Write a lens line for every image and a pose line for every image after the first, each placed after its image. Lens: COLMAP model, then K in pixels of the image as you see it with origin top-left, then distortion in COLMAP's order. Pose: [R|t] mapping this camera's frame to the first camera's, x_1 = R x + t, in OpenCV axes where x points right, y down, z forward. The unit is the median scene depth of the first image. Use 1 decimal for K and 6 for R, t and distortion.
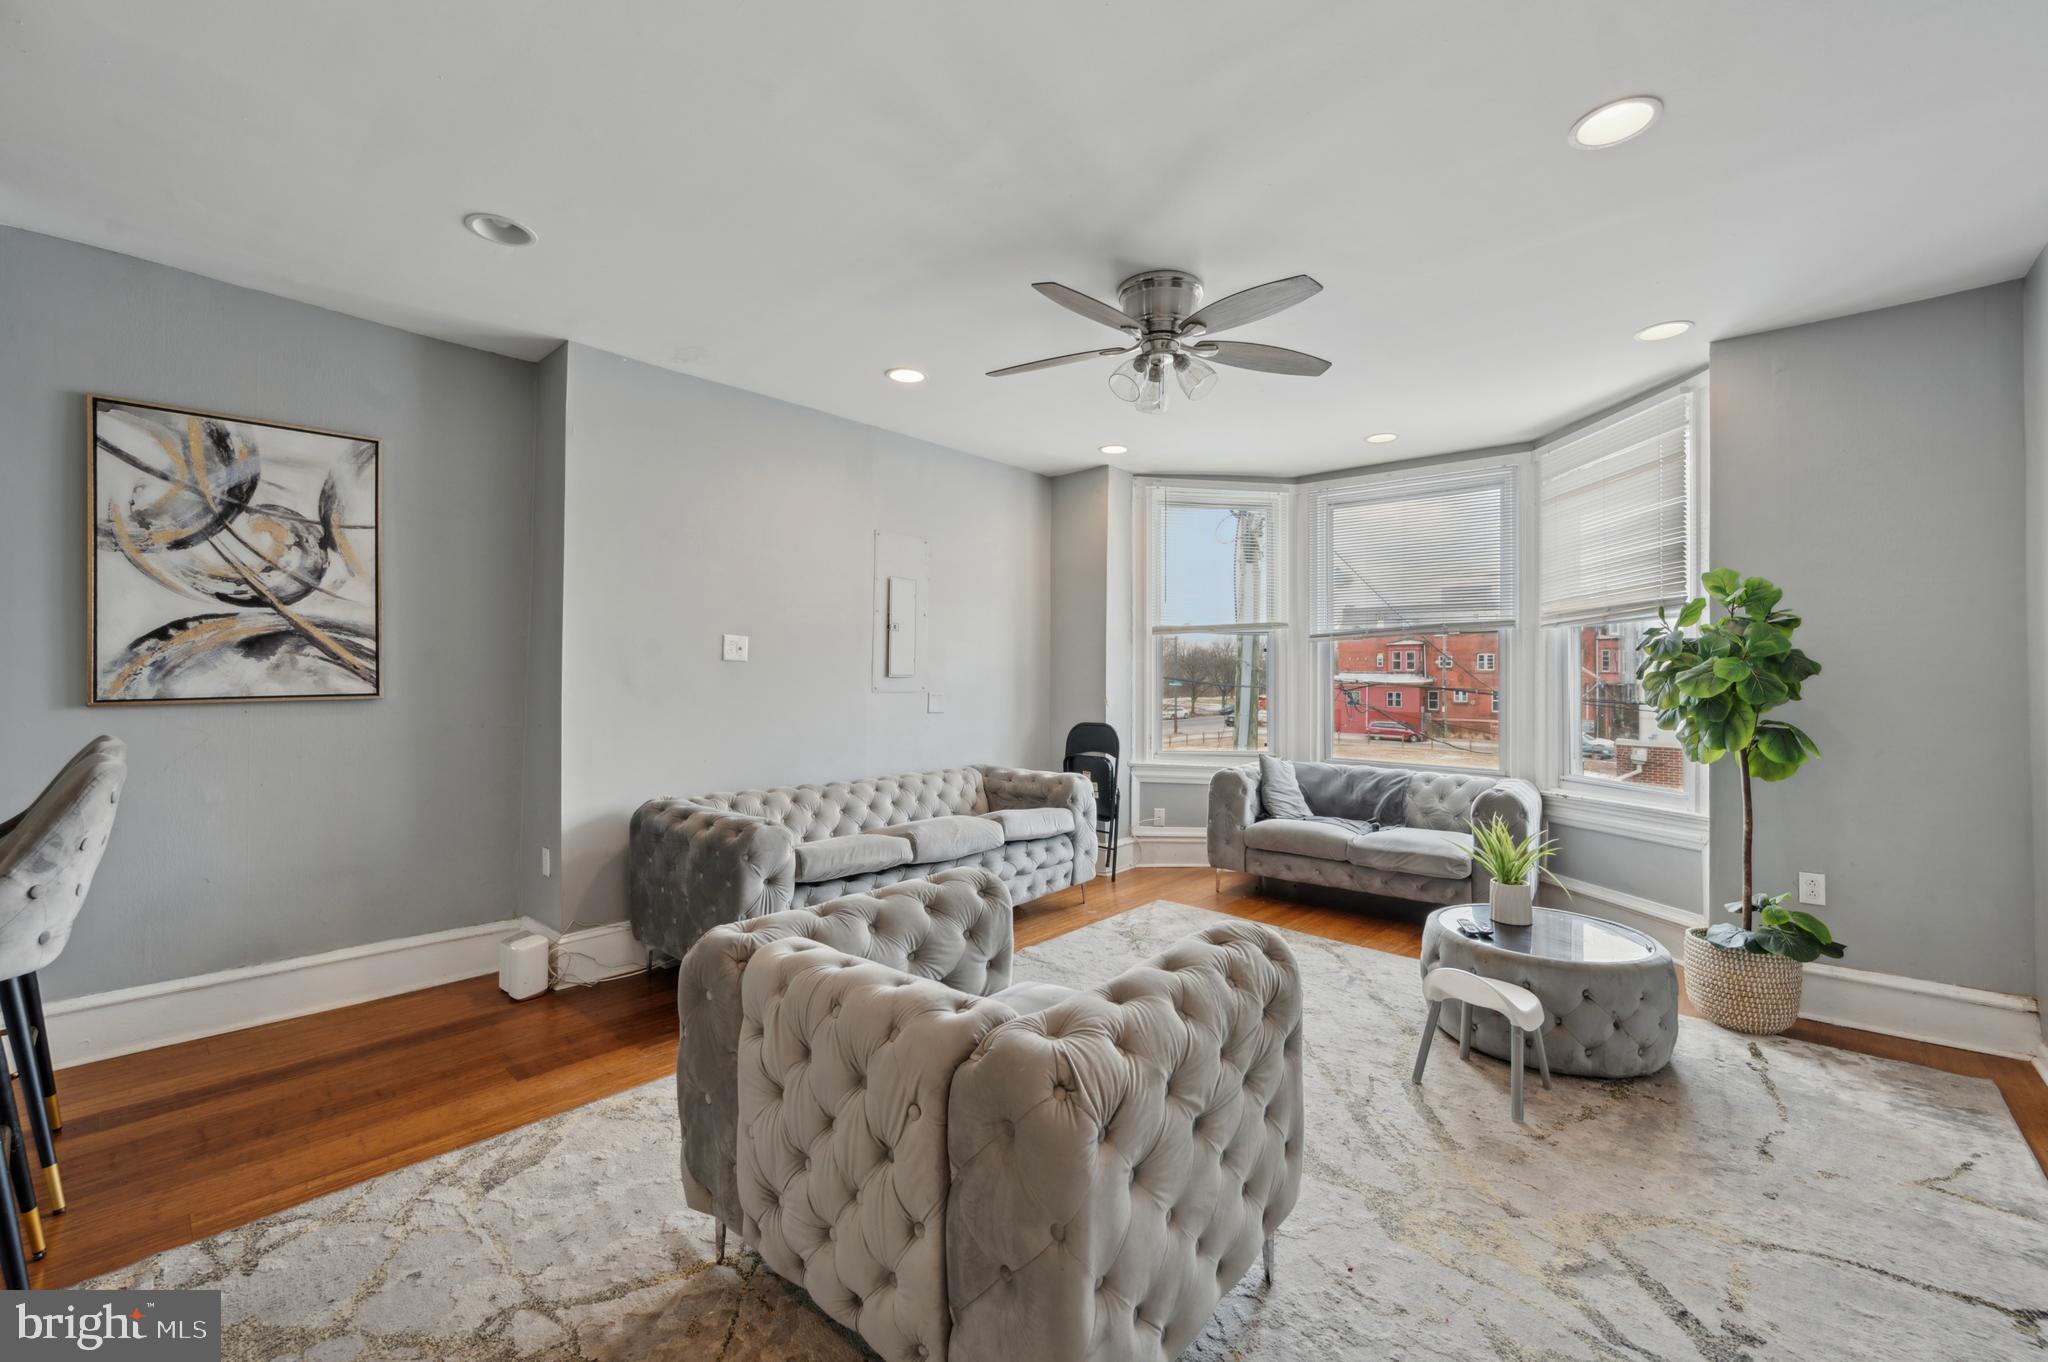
lens RADIAL K [[832.9, 0, 1030.4], [0, 832.9, 673.4], [0, 0, 1]] dist [-0.001578, -0.000134]
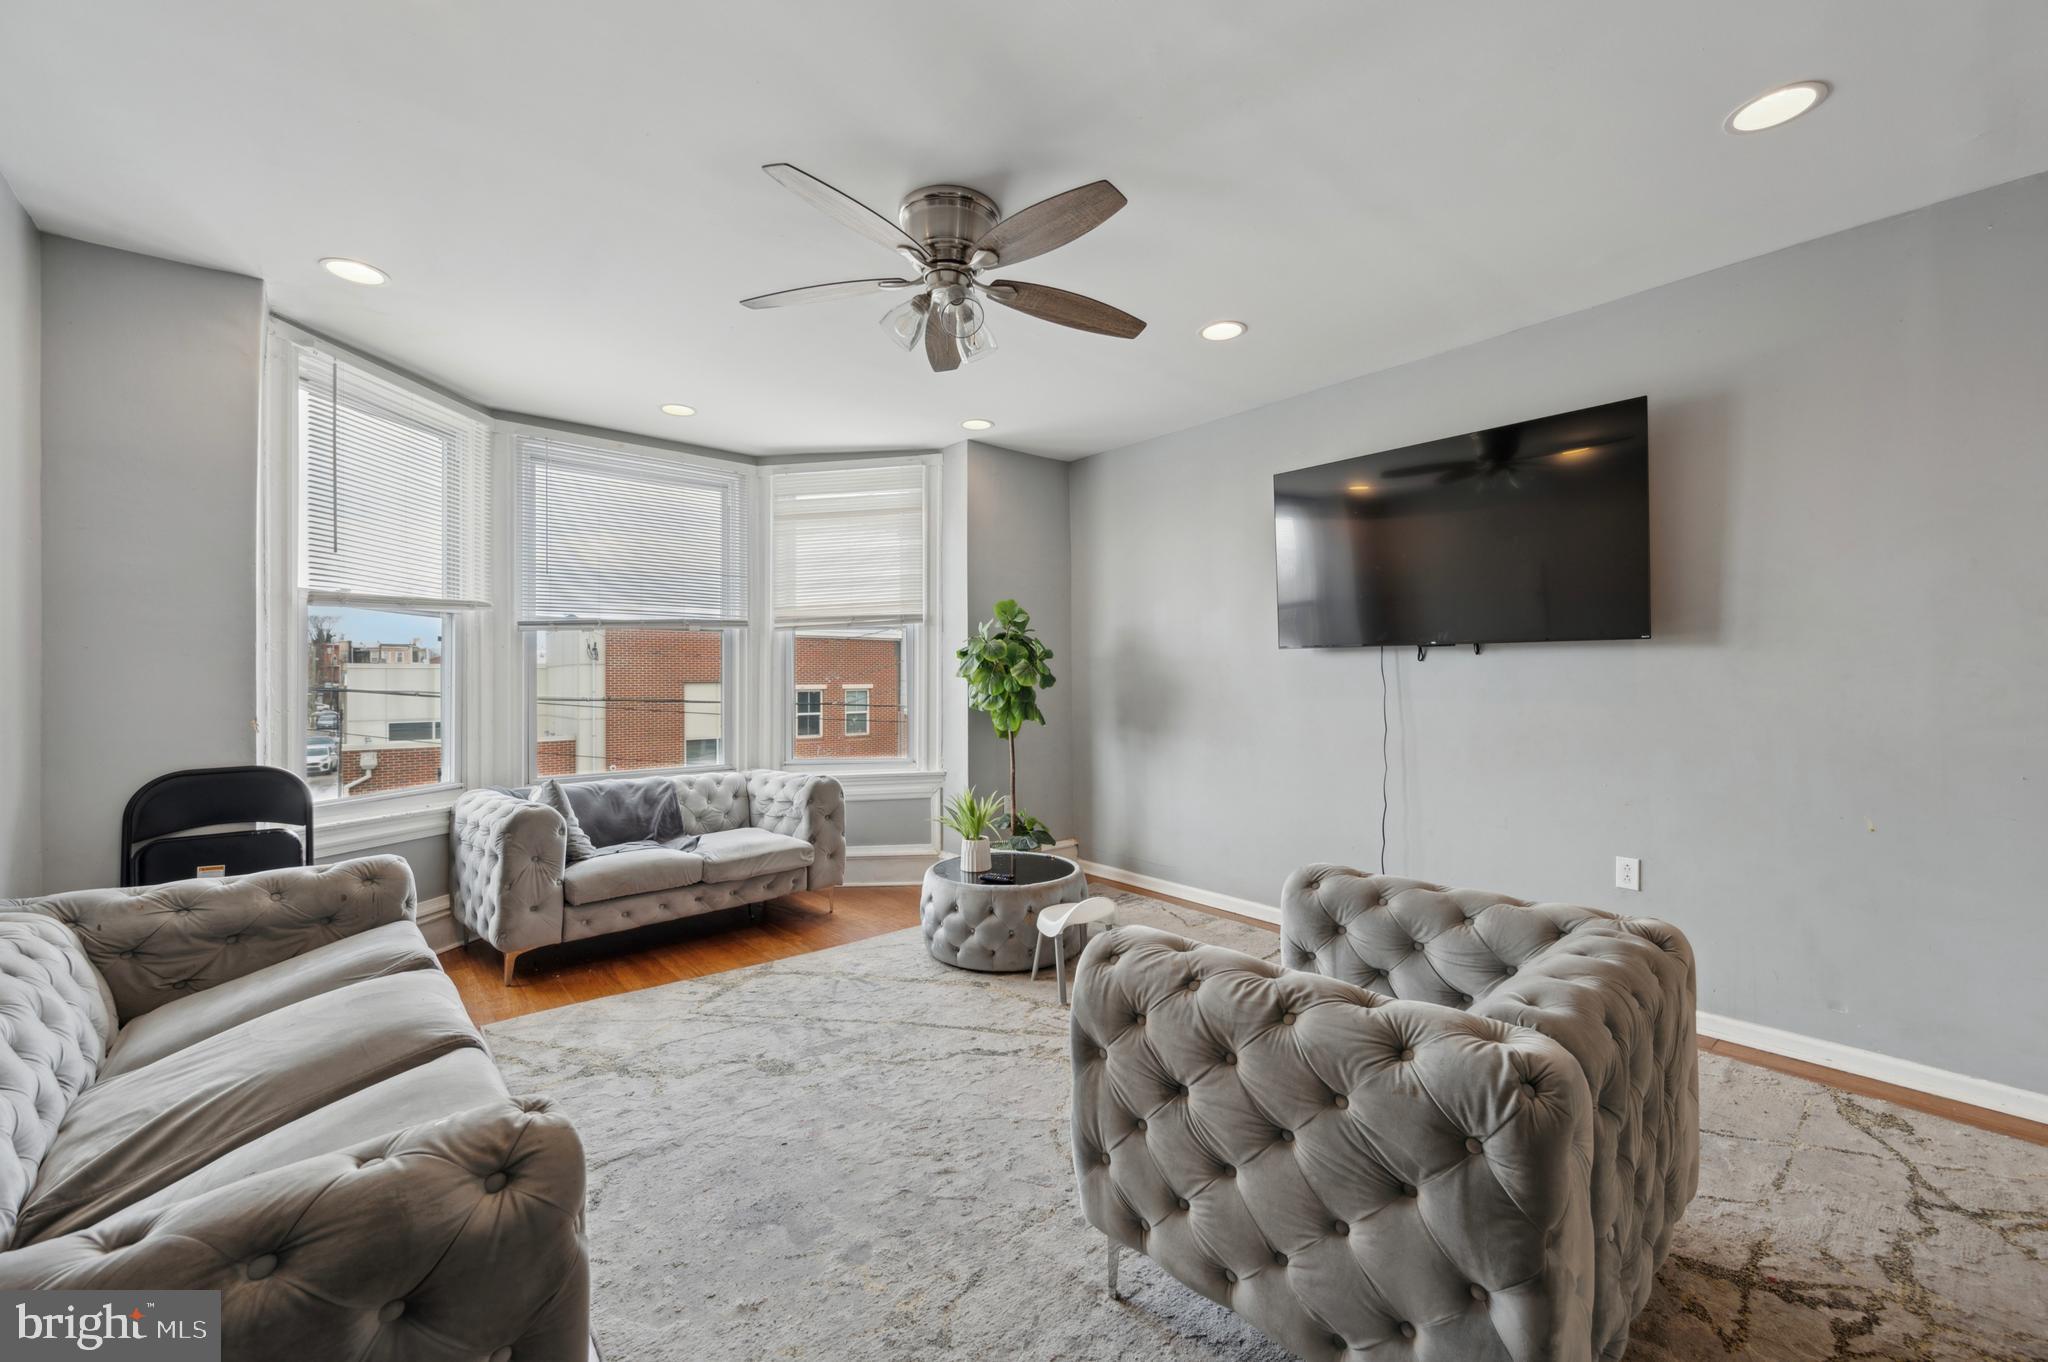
lens RADIAL K [[832.9, 0, 1030.4], [0, 832.9, 673.4], [0, 0, 1]] dist [-0.001578, -0.000134]
pose [[0.126963, -0.002784, 0.991904, -0.455274], [0.004290, 0.999988, 0.002258, 0.002413], [-0.991898, 0.003969, 0.126973, 0.541898]]
